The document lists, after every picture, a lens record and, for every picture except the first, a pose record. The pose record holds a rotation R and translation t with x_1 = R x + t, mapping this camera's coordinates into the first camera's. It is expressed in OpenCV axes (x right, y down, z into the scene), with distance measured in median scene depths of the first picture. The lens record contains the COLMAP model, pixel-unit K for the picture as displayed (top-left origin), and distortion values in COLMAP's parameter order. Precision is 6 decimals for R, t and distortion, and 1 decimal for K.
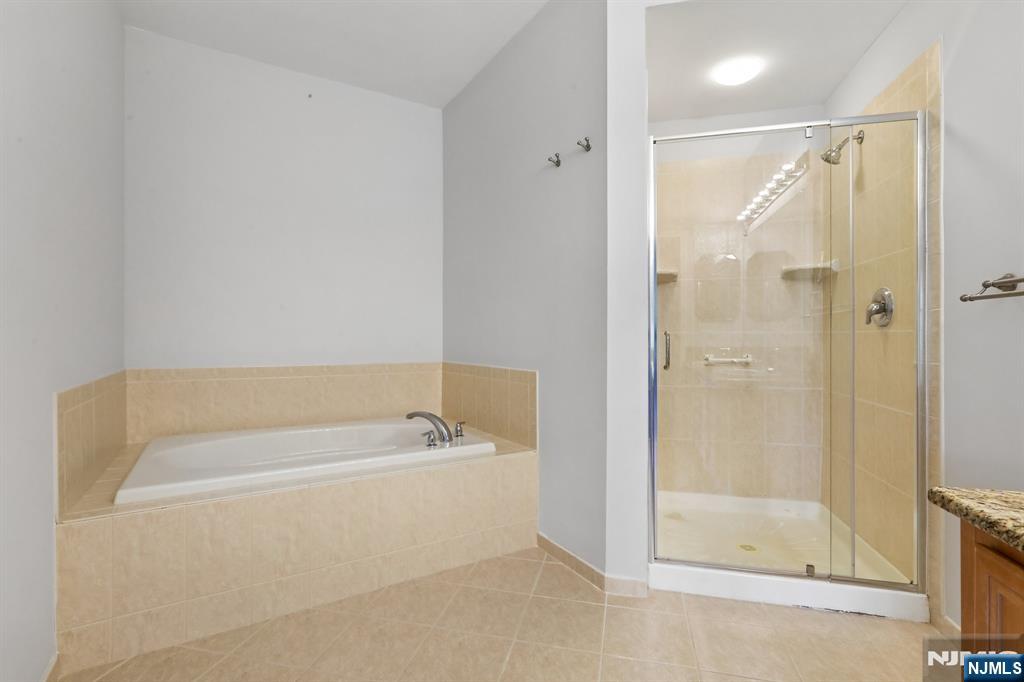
lens RADIAL K [[466.0, 0, 519.7], [0, 466.0, 334.8], [0, 0, 1]] dist [-0.003135, 0.004438]
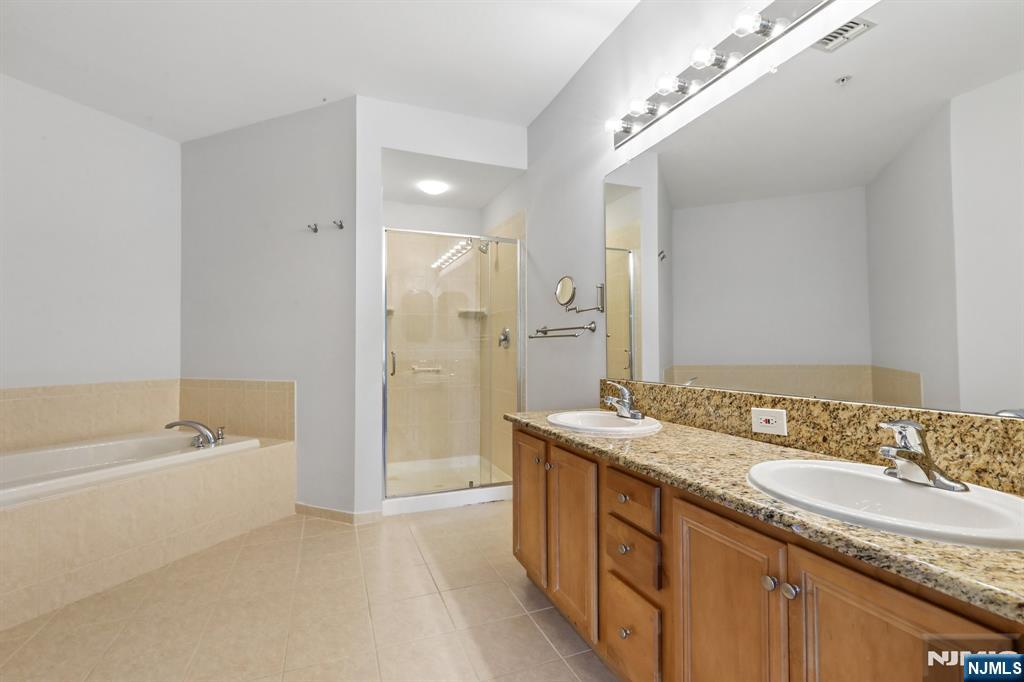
lens RADIAL K [[466.0, 0, 514.9], [0, 466.0, 339.9], [0, 0, 1]] dist [-0.003135, 0.004438]
pose [[0.810961, 0.007525, 0.585052, -0.240707], [0.000441, 0.999909, -0.013472, -0.022067], [-0.585100, 0.011183, 0.810884, -0.458527]]
